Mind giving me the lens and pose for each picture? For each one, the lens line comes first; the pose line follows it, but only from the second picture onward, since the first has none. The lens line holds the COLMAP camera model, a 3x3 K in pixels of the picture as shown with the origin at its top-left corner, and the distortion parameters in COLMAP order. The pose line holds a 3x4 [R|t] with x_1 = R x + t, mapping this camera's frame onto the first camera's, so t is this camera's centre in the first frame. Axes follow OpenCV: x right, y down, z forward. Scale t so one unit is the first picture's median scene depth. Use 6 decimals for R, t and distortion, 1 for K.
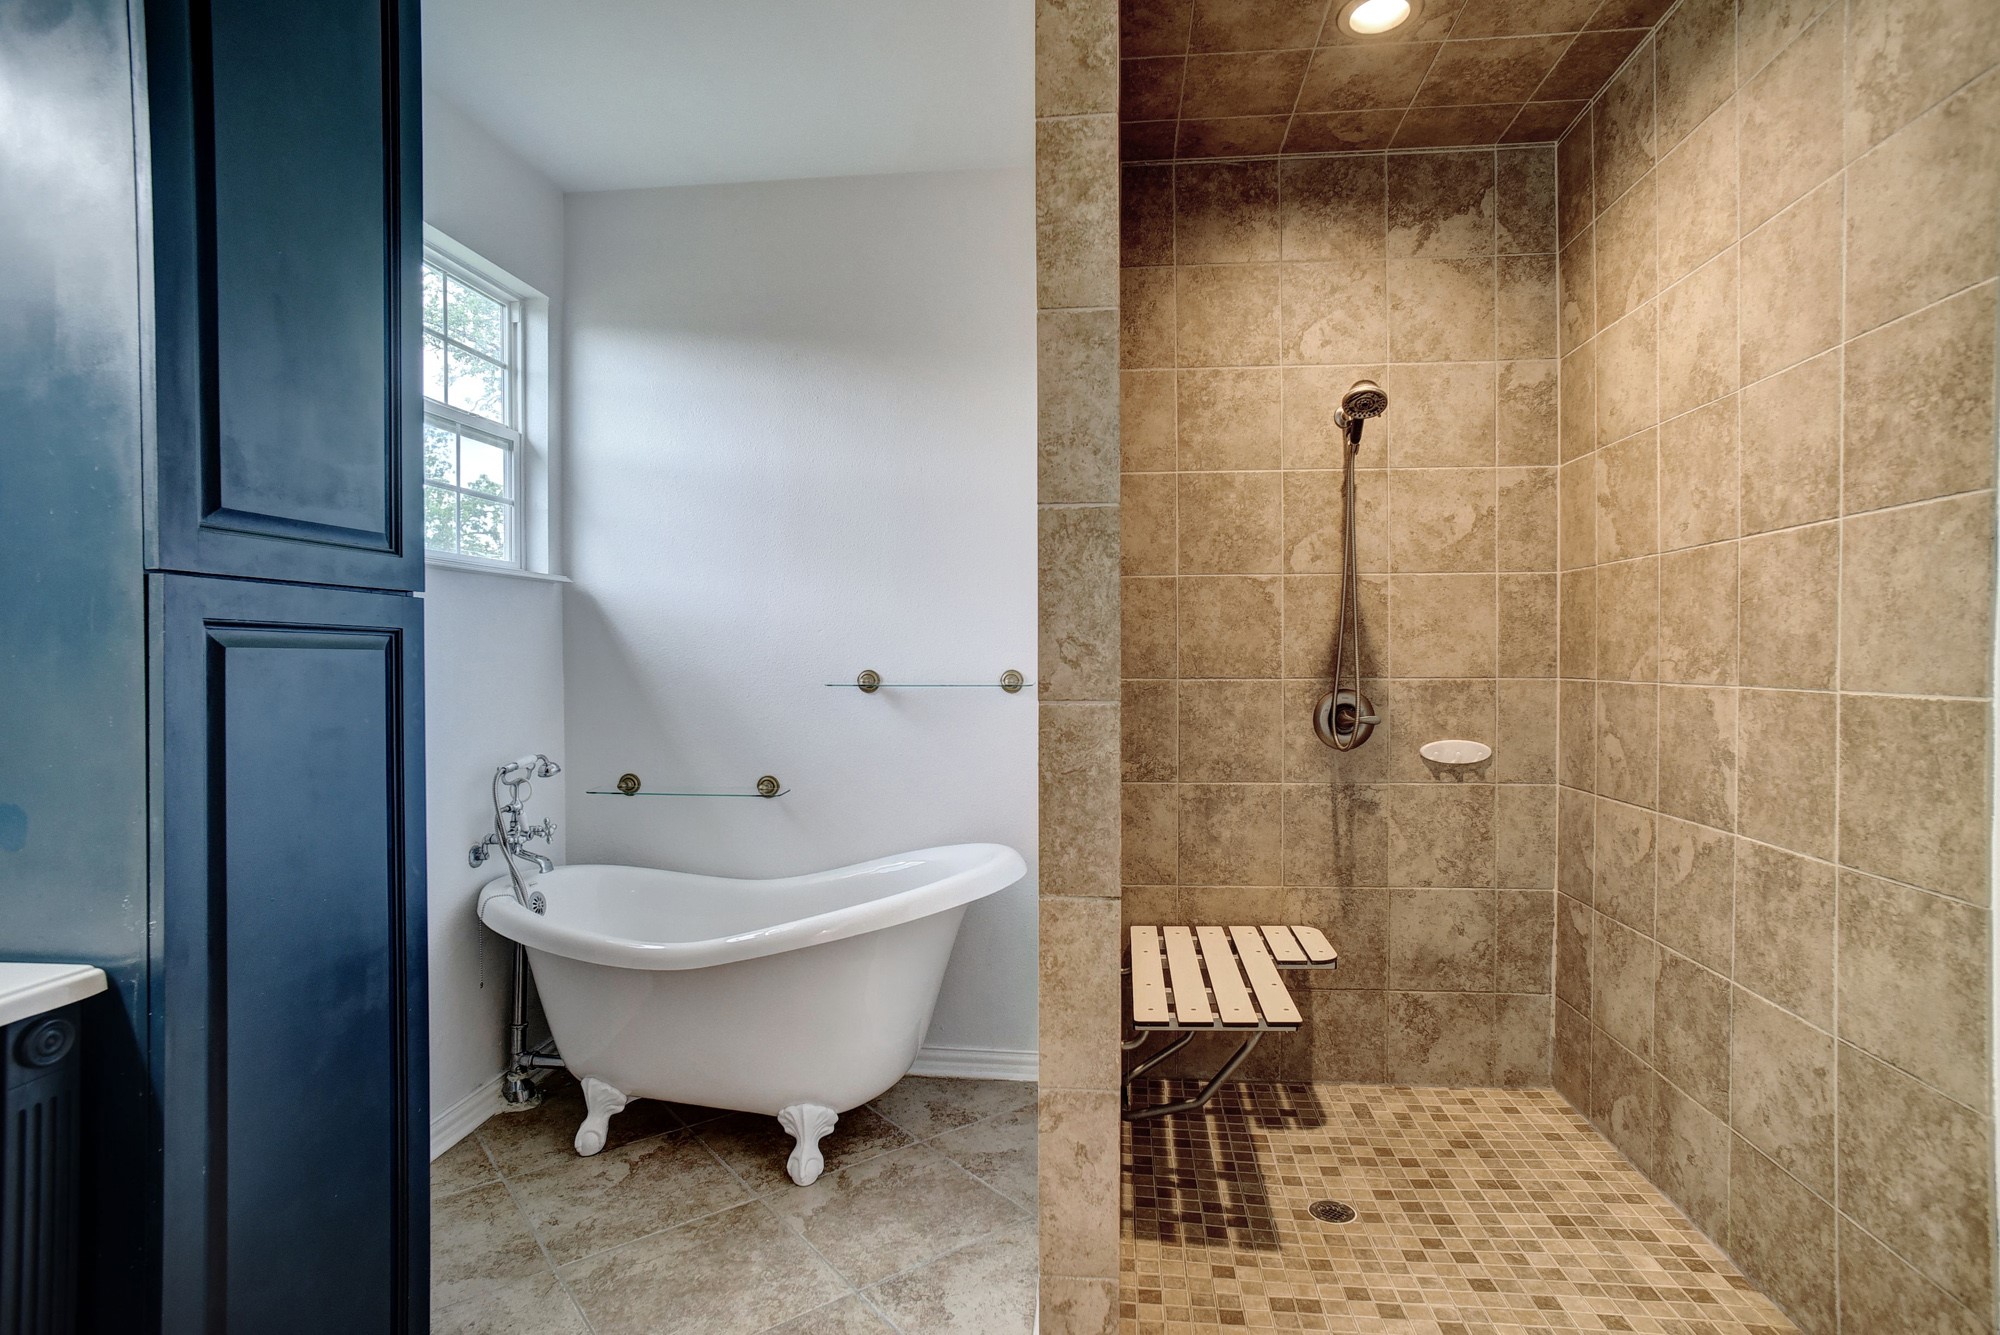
lens RADIAL K [[1024.7, 0, 1000.0], [0, 1024.7, 667.5], [0, 0, 1]] dist [-0.064332, 0.040705]
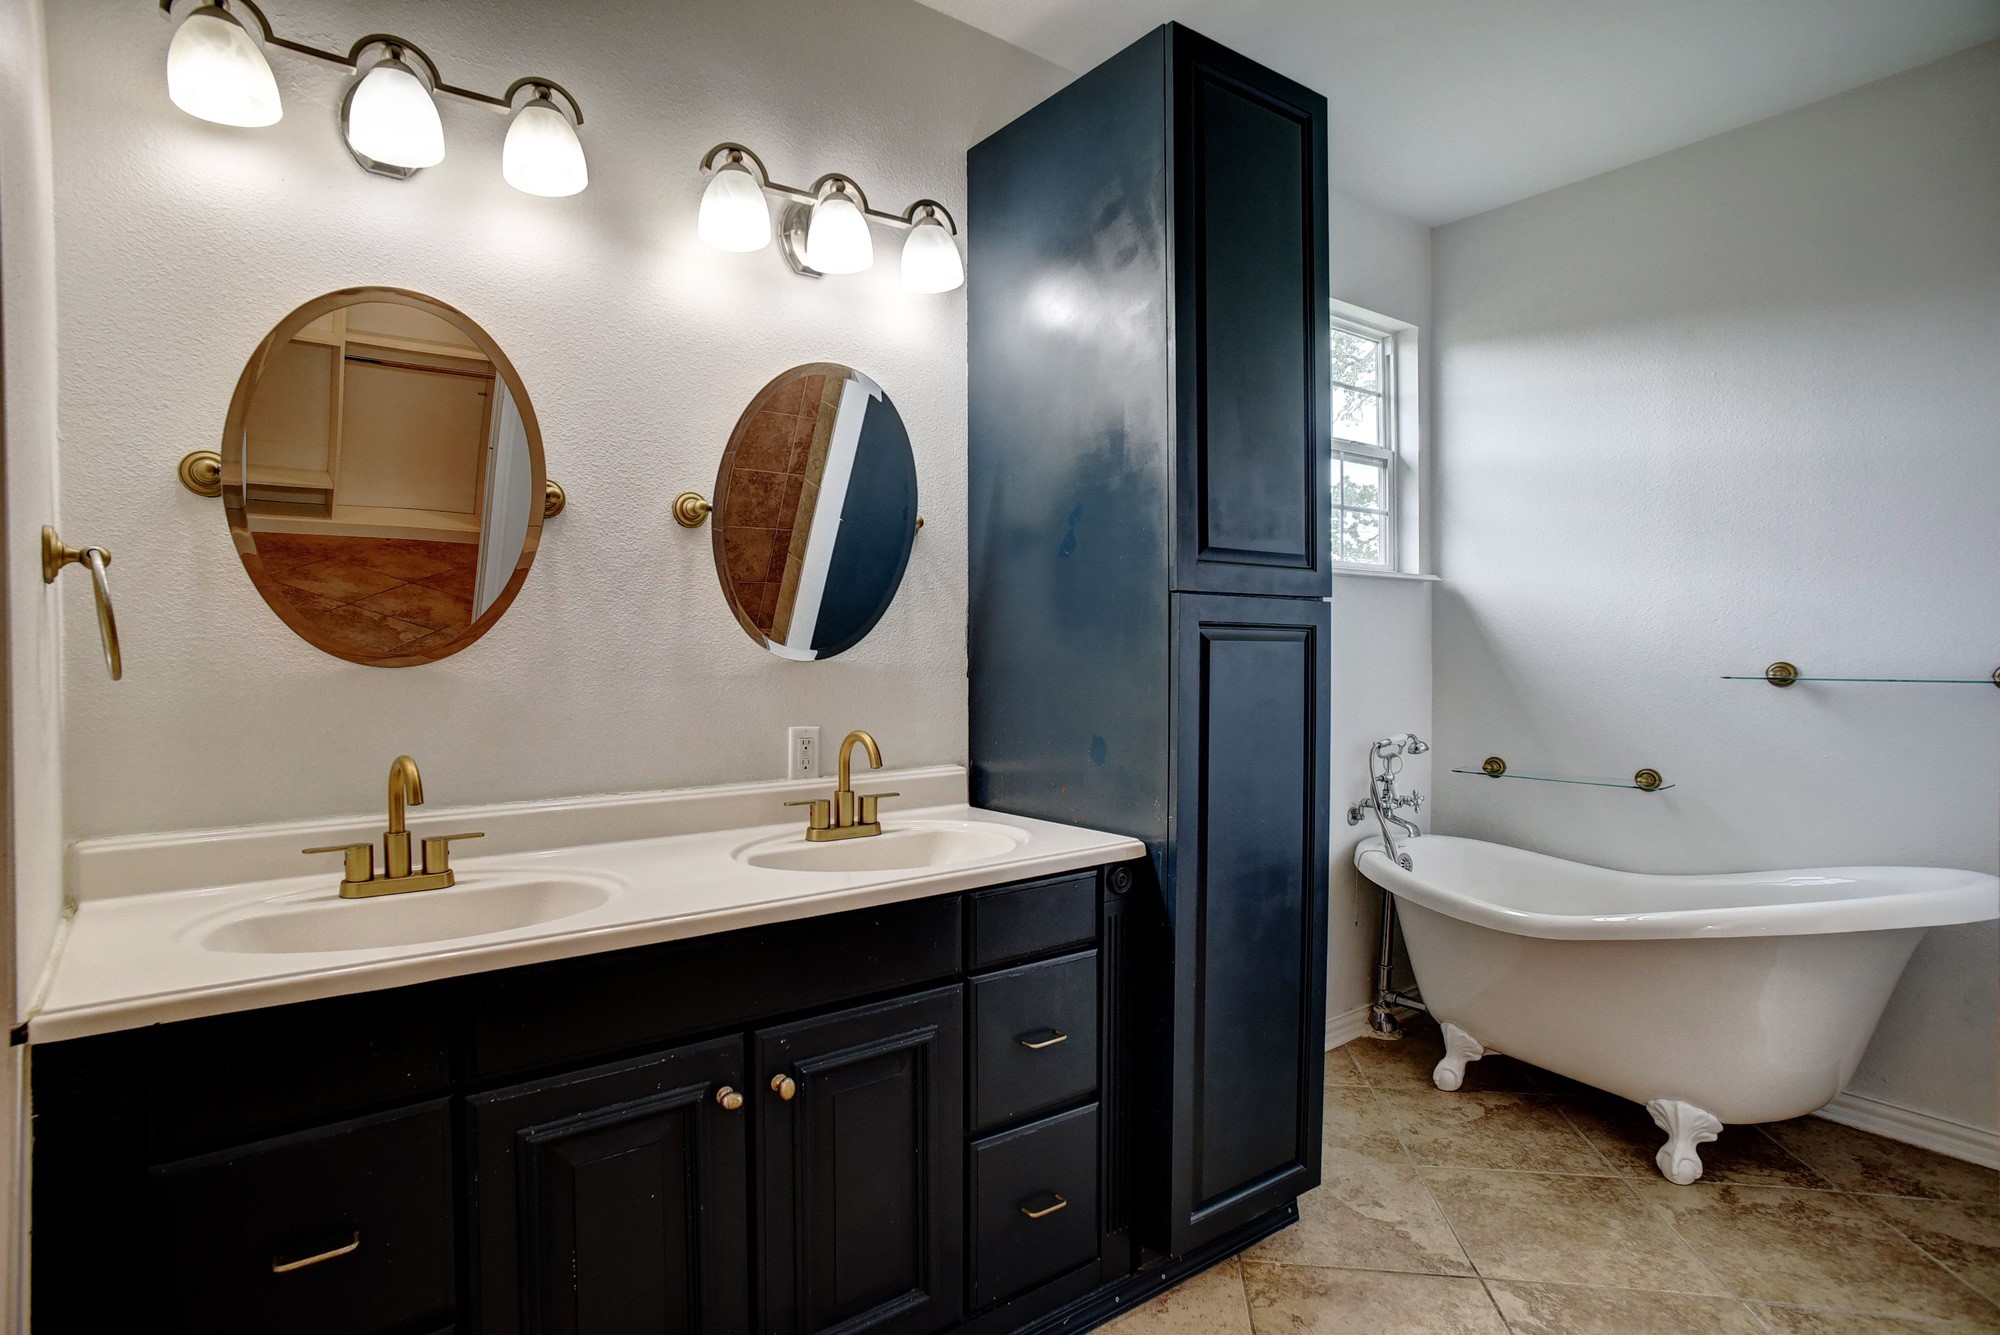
lens RADIAL K [[1029.0, 0, 893.1], [0, 1029.0, 667.5], [0, 0, 1]] dist [-0.060699, 0.031525]
pose [[0.638336, 0.013657, -0.769637, 0.059811], [-0.007827, 0.999906, 0.011251, 0.004087], [0.769718, -0.001158, 0.638383, -0.205892]]
